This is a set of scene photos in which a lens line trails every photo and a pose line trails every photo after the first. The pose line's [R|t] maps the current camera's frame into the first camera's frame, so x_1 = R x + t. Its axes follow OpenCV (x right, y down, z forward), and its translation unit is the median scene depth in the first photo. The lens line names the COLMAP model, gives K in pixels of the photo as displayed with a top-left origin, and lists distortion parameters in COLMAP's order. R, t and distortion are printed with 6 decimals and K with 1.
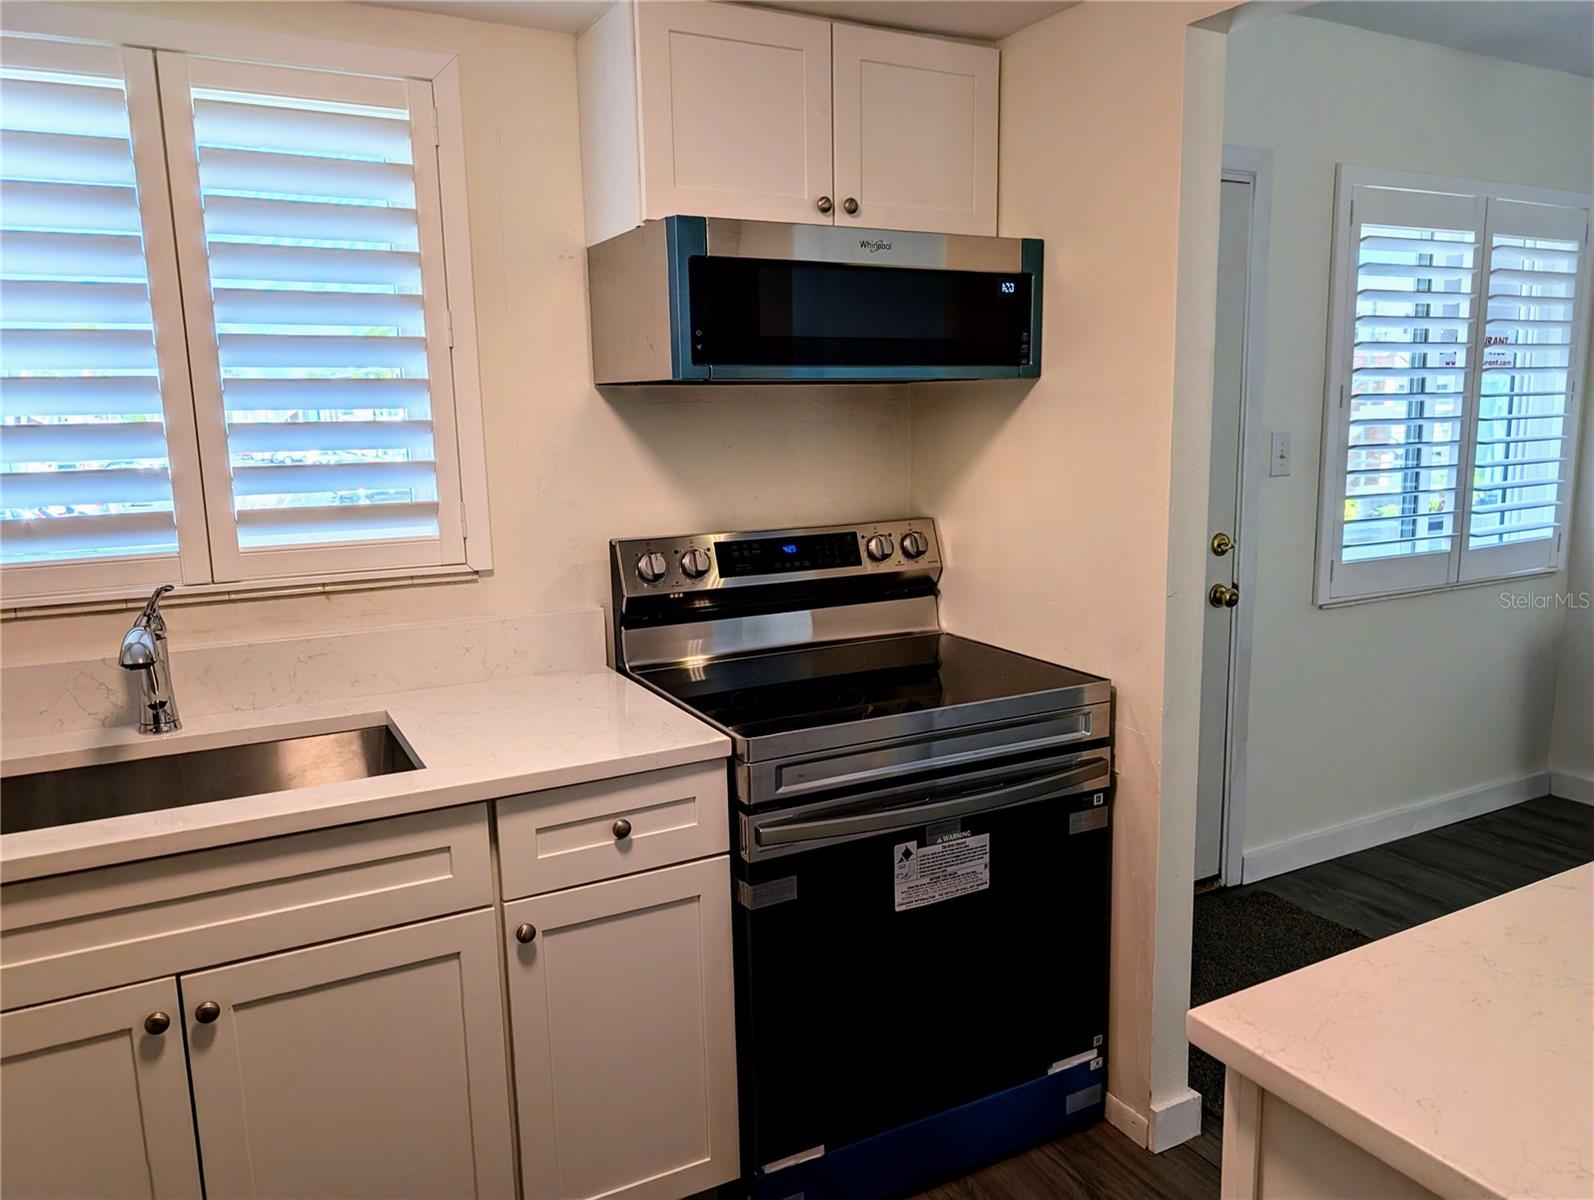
lens RADIAL K [[1154.2, 0, 797.0], [0, 1154.2, 600.0], [0, 0, 1]] dist [0.104283, -0.220199]
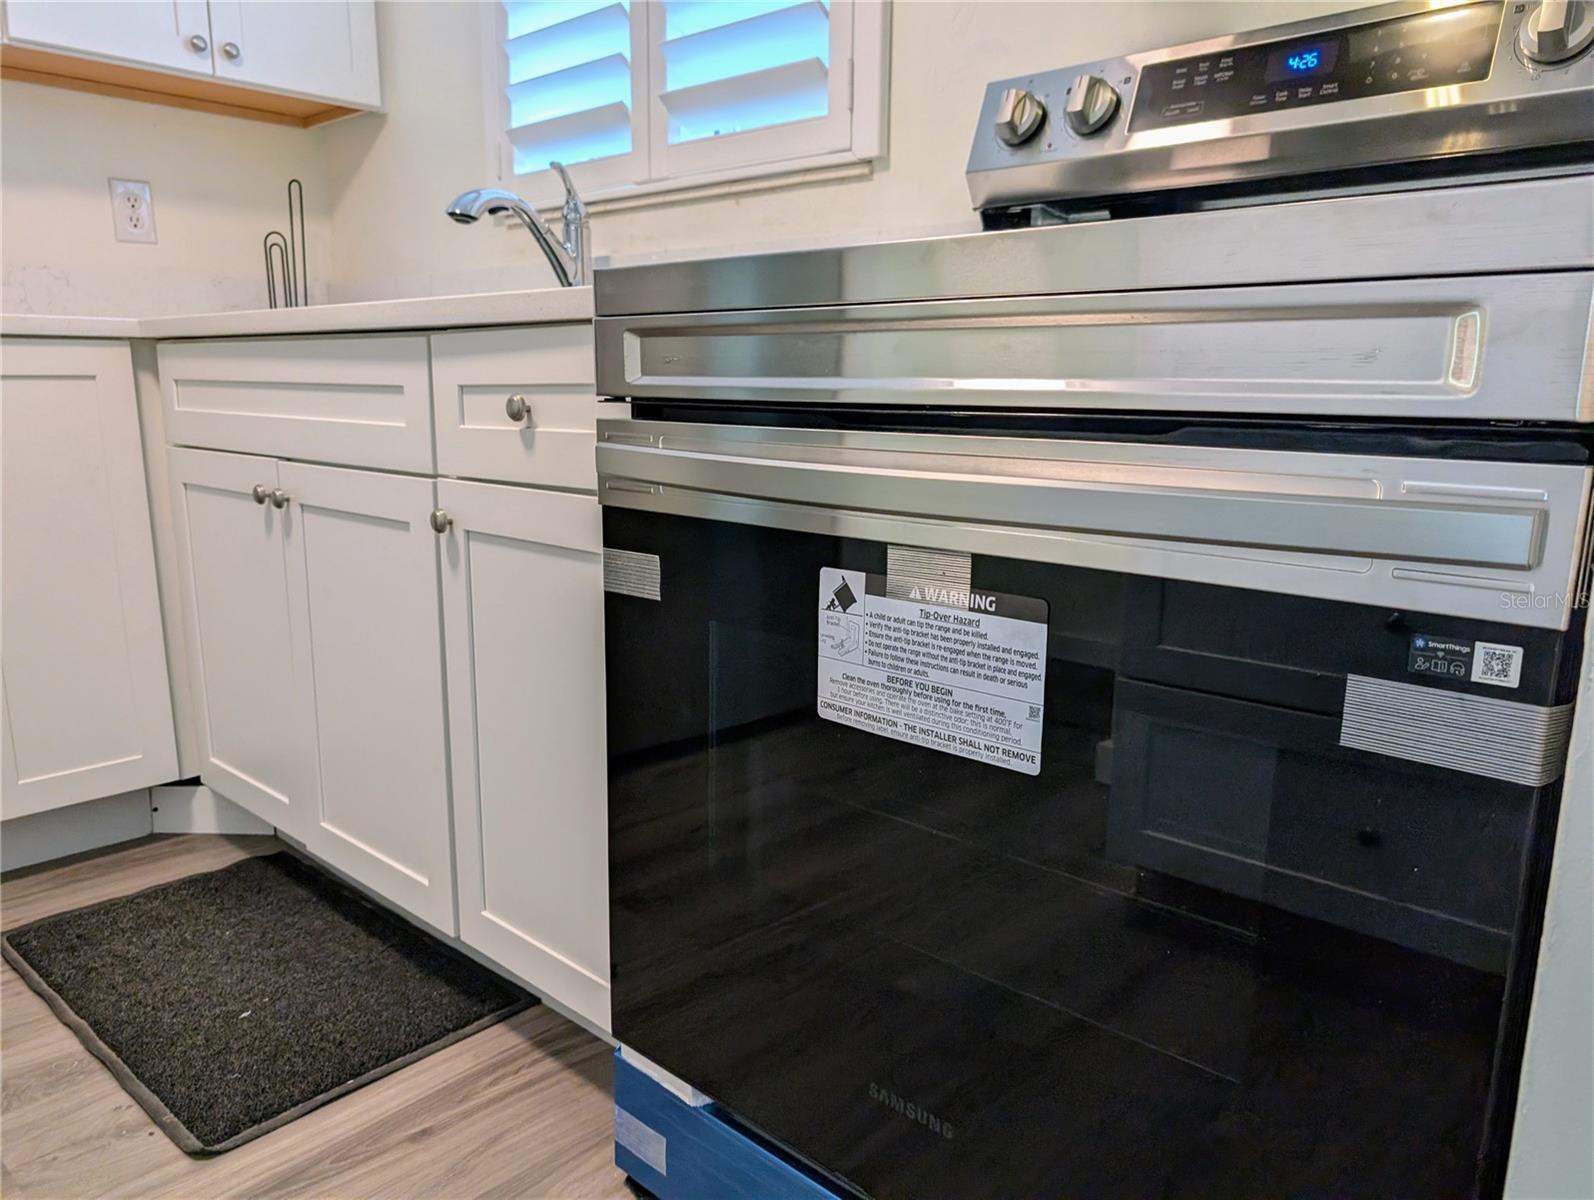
lens RADIAL K [[1159.9, 0, 794.9], [0, 1159.9, 613.0], [0, 0, 1]] dist [0.001505, -0.000889]
pose [[0.326150, 0.210508, -0.921581, 0.480744], [-0.168877, 0.972183, 0.162301, 0.154001], [0.930111, 0.102699, 0.352627, 0.812019]]
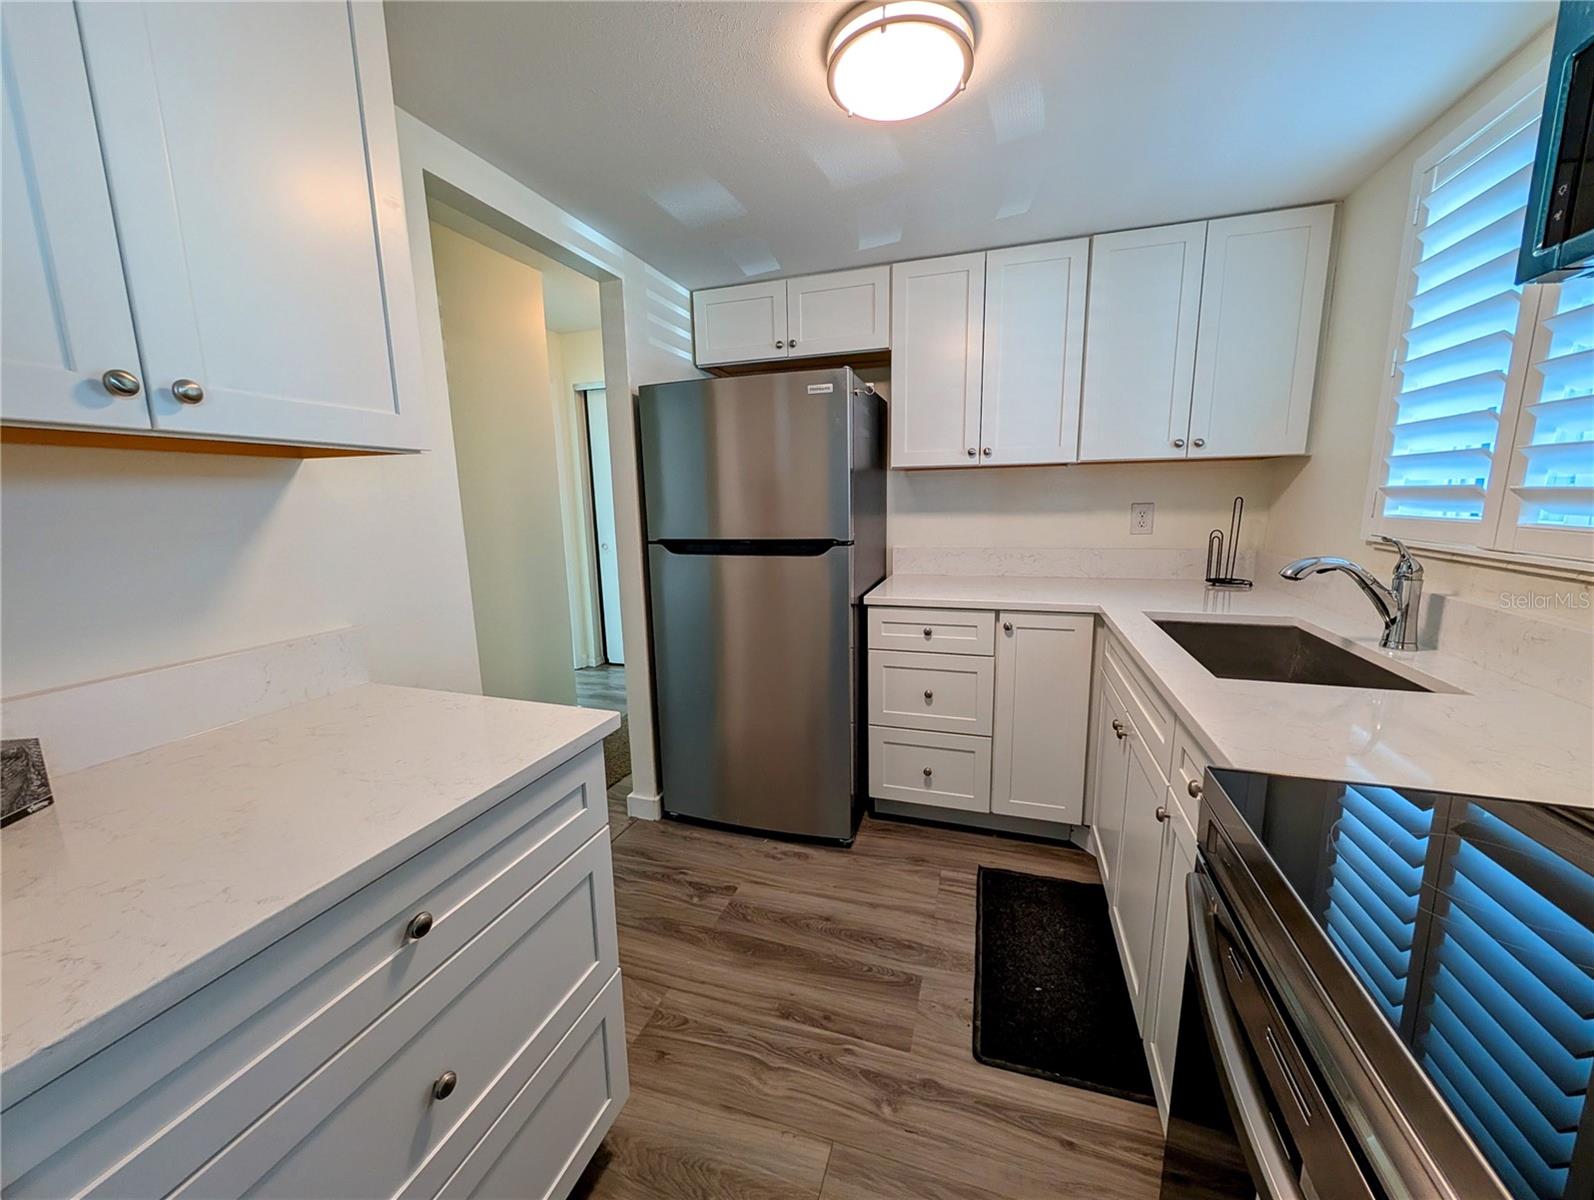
lens RADIAL K [[599.2, 0, 801.2], [0, 599.2, 598.2], [0, 0, 1]] dist [-0.002076, -0.000251]
pose [[-0.724547, 0.147873, -0.673176, 0.394889], [-0.084085, 0.950452, 0.299283, -0.088403], [0.684077, 0.273449, -0.676213, 0.943615]]
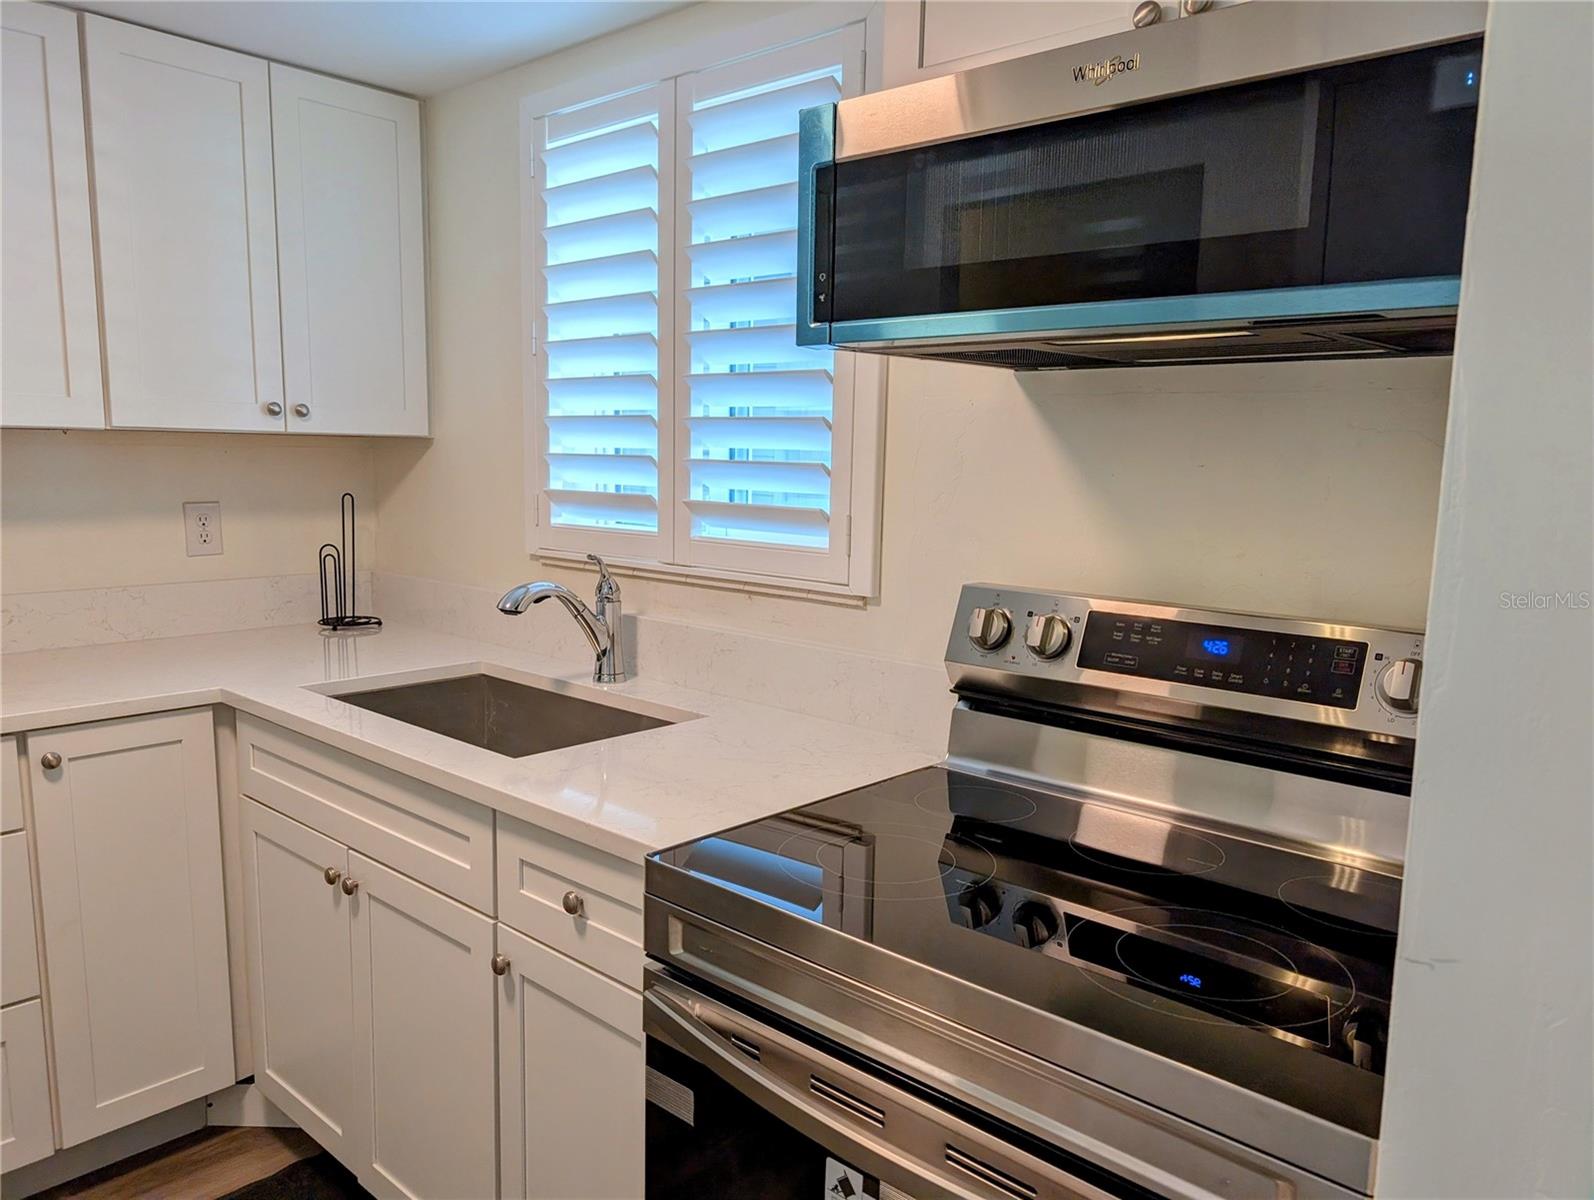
lens RADIAL K [[1135.2, 0, 797.2], [0, 1135.2, 621.8], [0, 0, 1]] dist [0.038045, -0.045176]
pose [[0.335772, 0.160694, -0.928135, 0.535560], [-0.181413, 0.977926, 0.103685, -0.093317], [0.924309, 0.133561, 0.357512, 0.732897]]
